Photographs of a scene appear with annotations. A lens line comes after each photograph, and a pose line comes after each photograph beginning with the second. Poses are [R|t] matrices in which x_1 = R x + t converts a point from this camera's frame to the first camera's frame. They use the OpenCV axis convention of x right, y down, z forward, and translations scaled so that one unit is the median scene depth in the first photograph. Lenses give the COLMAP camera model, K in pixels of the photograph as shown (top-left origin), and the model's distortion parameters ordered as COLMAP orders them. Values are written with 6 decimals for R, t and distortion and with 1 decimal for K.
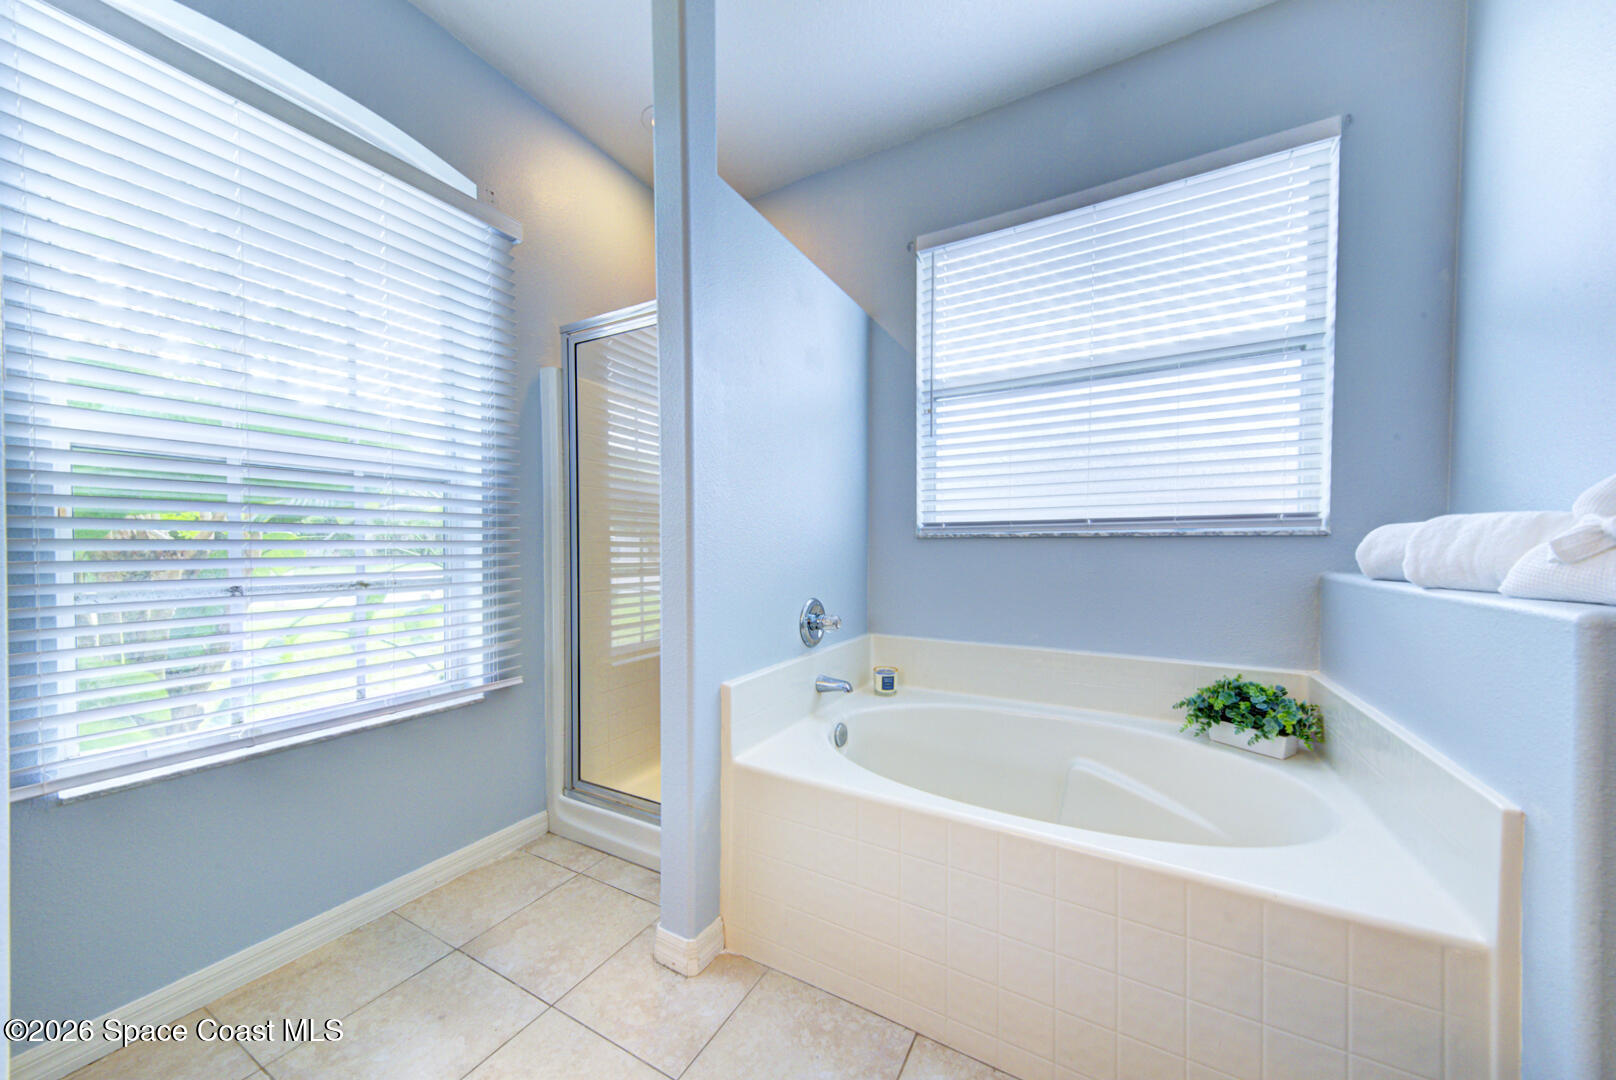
lens RADIAL K [[551.7, 0, 816.0], [0, 551.7, 553.4], [0, 0, 1]] dist [0.001305, 0.000058]
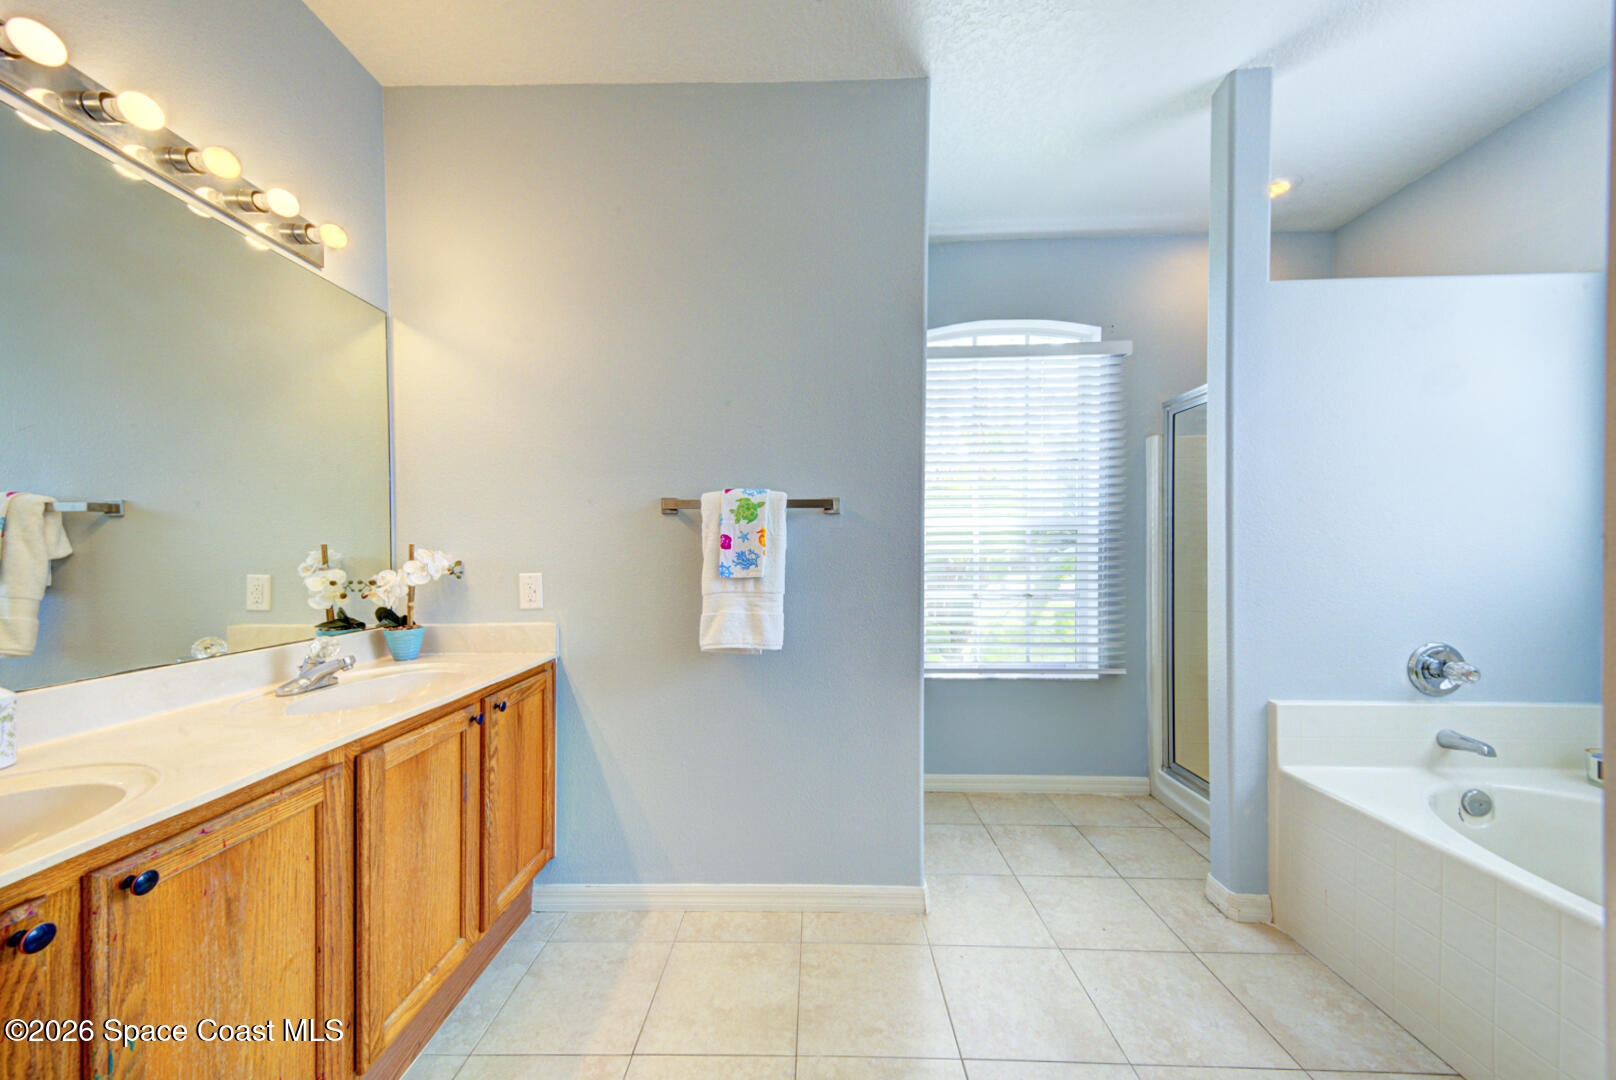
lens RADIAL K [[590.4, 0, 803.7], [0, 590.4, 556.2], [0, 0, 1]] dist [0.029406, 0.000047]
pose [[0.461921, 0.008309, -0.886882, 0.431637], [-0.006391, 0.999961, 0.006040, -0.064783], [0.886898, 0.002879, 0.461956, -0.417802]]
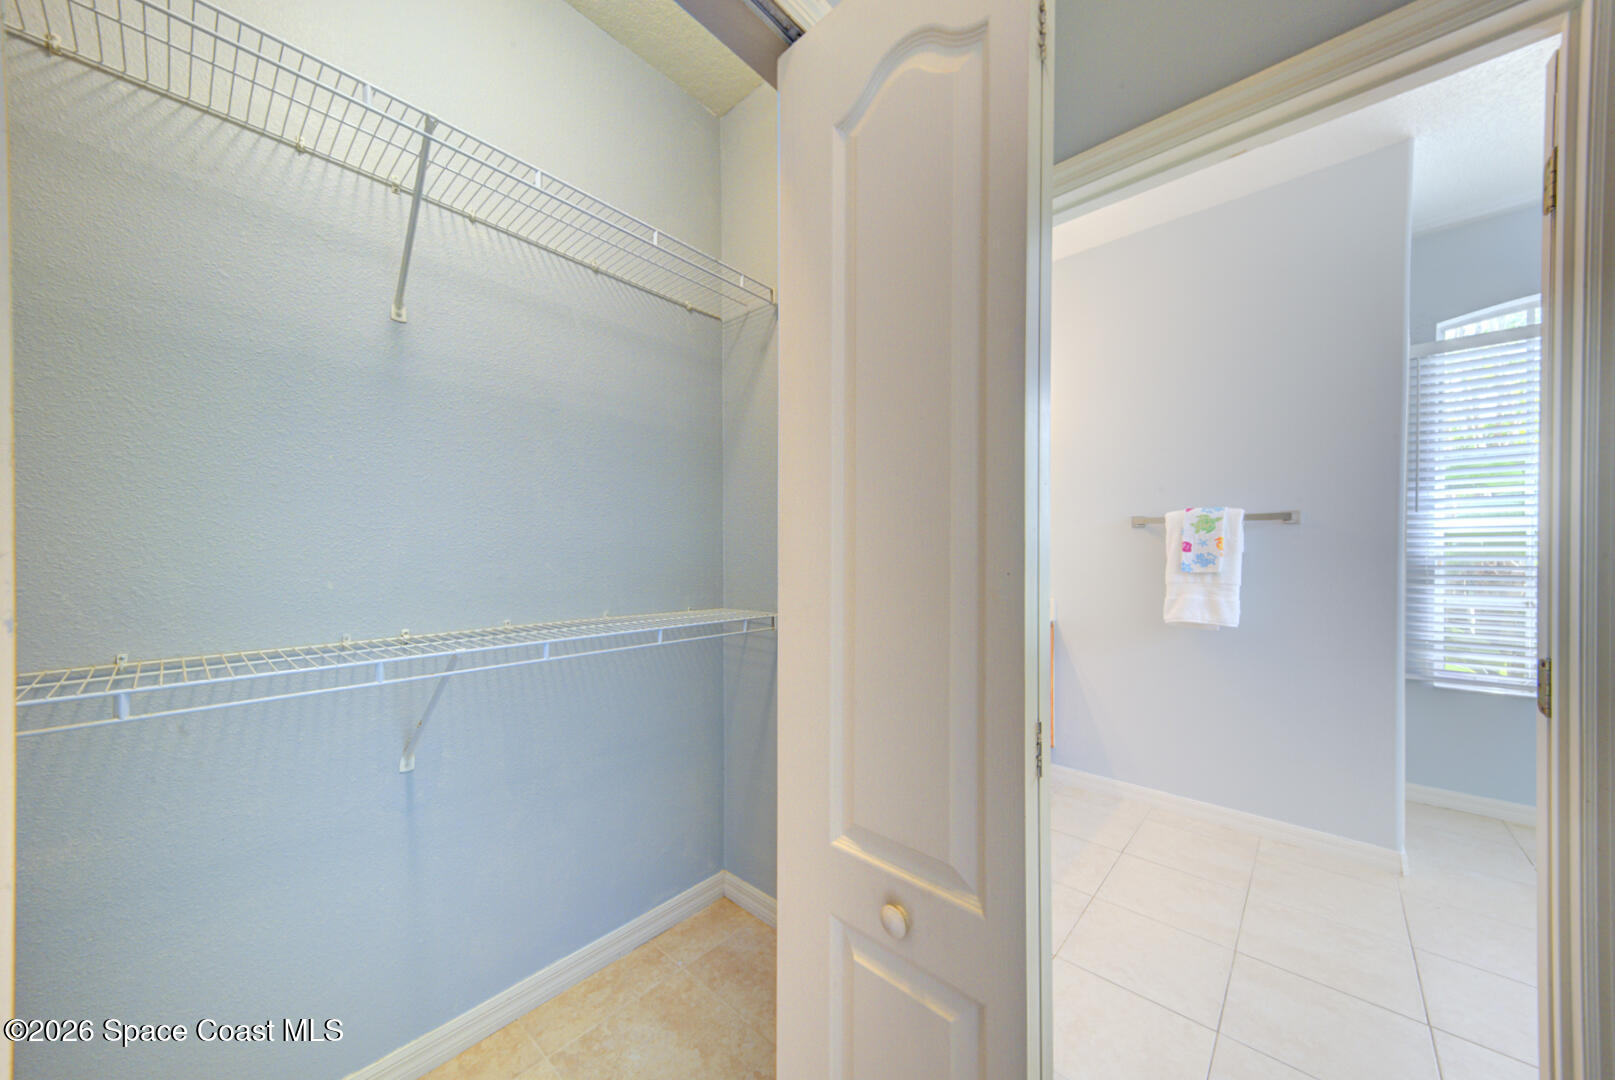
lens RADIAL K [[559.9, 0, 805.3], [0, 559.9, 556.6], [0, 0, 1]] dist [0.037868, -0.010147]
pose [[-0.223018, 0.006470, -0.974793, 0.940115], [-0.009012, 0.999922, 0.008698, -0.062528], [0.974773, 0.010725, -0.222942, -0.629136]]
